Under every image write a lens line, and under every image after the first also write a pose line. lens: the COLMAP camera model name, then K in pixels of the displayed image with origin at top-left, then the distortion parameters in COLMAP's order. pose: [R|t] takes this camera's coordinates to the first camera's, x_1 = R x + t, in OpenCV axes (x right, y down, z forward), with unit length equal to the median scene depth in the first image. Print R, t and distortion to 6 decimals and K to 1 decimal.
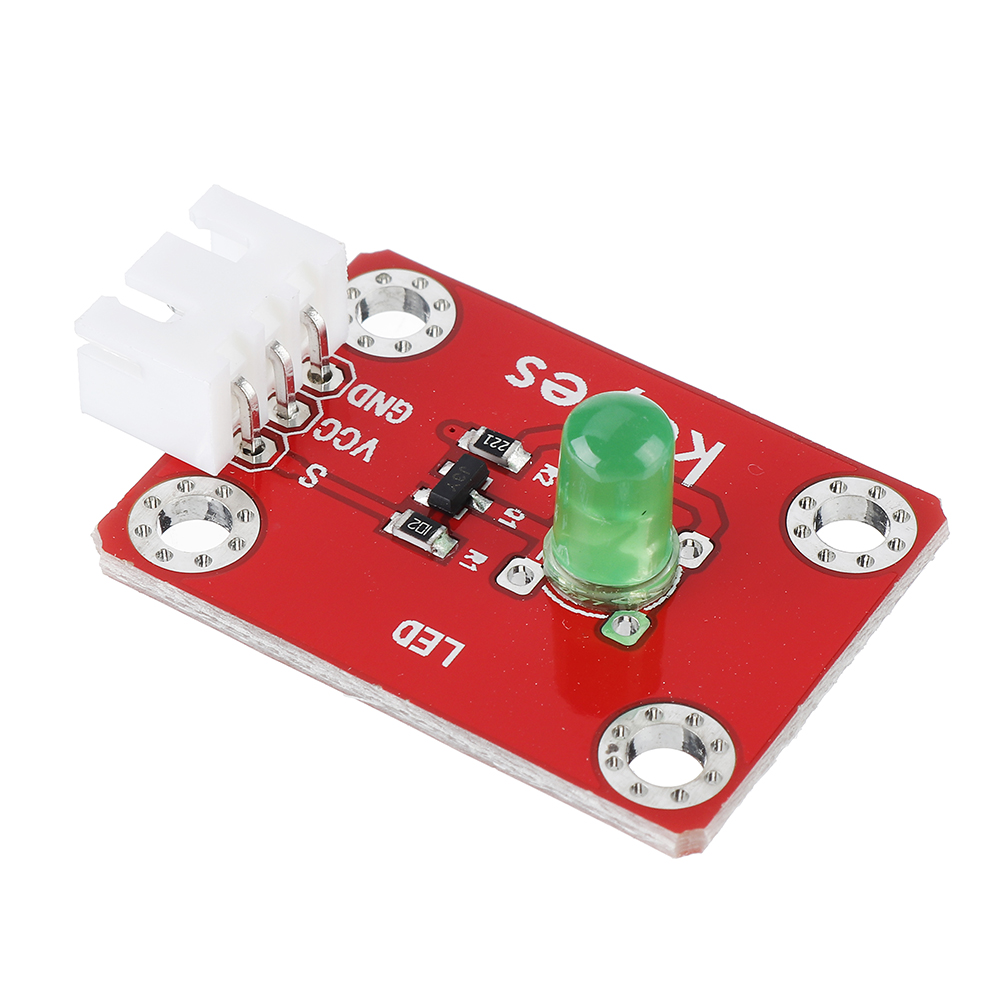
lens RADIAL K [[4478.8, 0, 509.6], [0, 4478.8, 502.5], [0, 0, 1]] dist [0.045205, 0.000000]
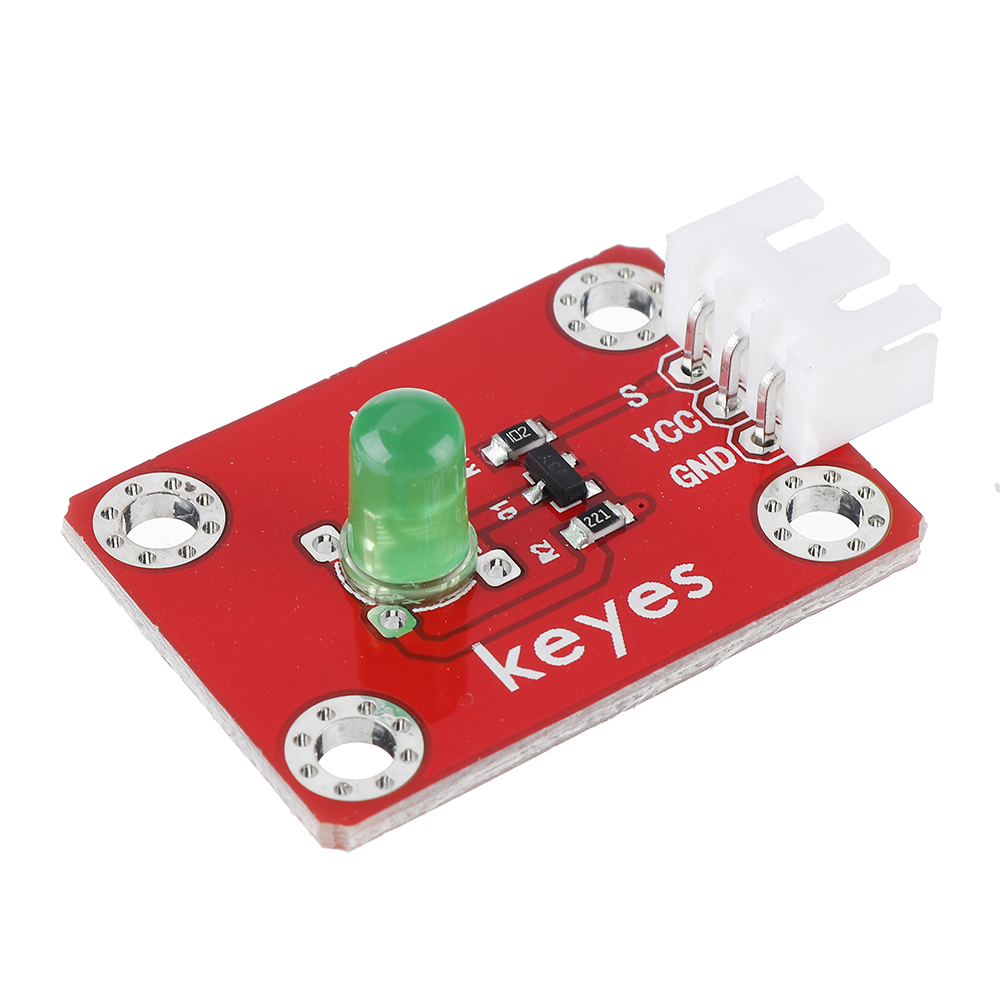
lens RADIAL K [[4478.8, 0, 503.7], [0, 4478.8, 499.7], [0, 0, 1]] dist [0.045205, 0.000000]
pose [[-0.403110, 0.649073, -0.645141, 0.631787], [-0.667045, 0.274240, 0.692707, -0.676653], [0.626541, 0.709575, 0.322412, 0.670395]]
